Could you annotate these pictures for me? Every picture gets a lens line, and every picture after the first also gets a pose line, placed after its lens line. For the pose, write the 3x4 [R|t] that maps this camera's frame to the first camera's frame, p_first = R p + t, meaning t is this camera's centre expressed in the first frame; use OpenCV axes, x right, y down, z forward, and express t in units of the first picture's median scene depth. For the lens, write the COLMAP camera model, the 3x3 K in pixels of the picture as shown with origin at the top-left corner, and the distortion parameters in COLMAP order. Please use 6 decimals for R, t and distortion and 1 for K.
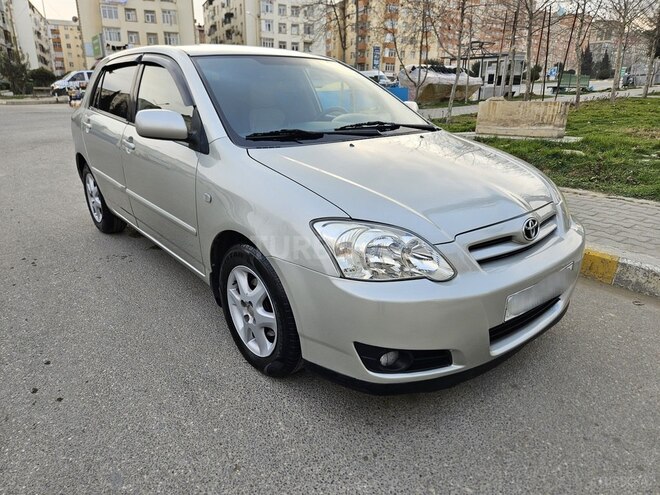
lens RADIAL K [[443.4, 0, 328.9], [0, 443.4, 251.2], [0, 0, 1]] dist [0.075029, -0.058426]
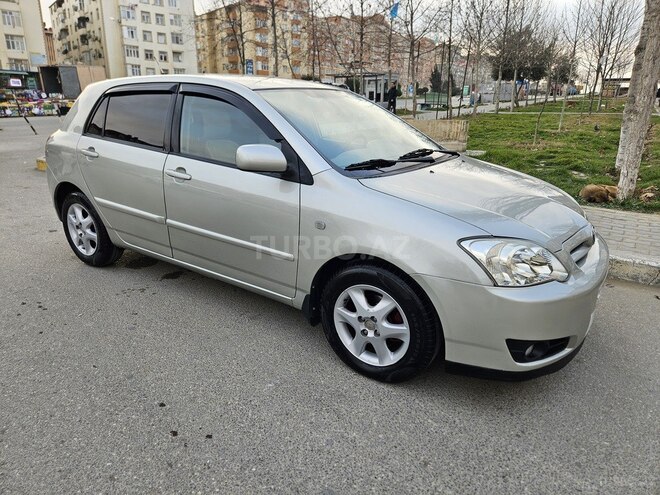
lens RADIAL K [[443.4, 0, 329.7], [0, 443.4, 248.0], [0, 0, 1]] dist [0.075029, -0.058426]
pose [[0.963060, -0.074760, 0.258702, -0.513002], [0.082371, 0.996426, -0.018690, -0.041535], [-0.256381, 0.039309, 0.965776, -0.037661]]
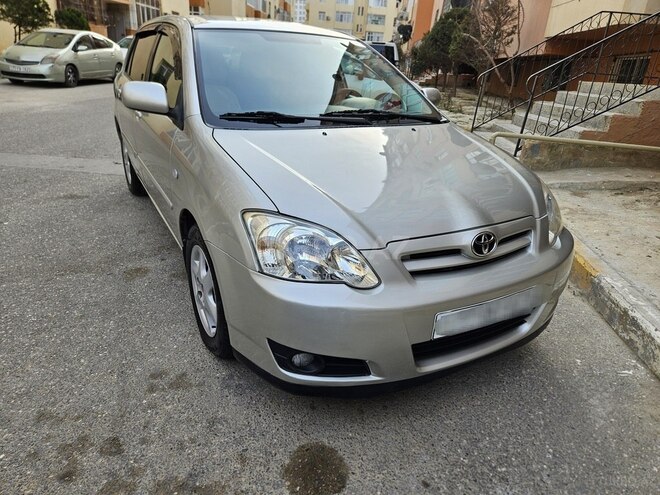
lens RADIAL K [[443.4, 0, 333.7], [0, 443.4, 249.4], [0, 0, 1]] dist [0.075029, -0.058426]
pose [[0.983397, 0.119485, -0.136580, 0.230473], [-0.112519, 0.991975, 0.057658, -0.047593], [0.142374, -0.041333, 0.988950, 0.040269]]
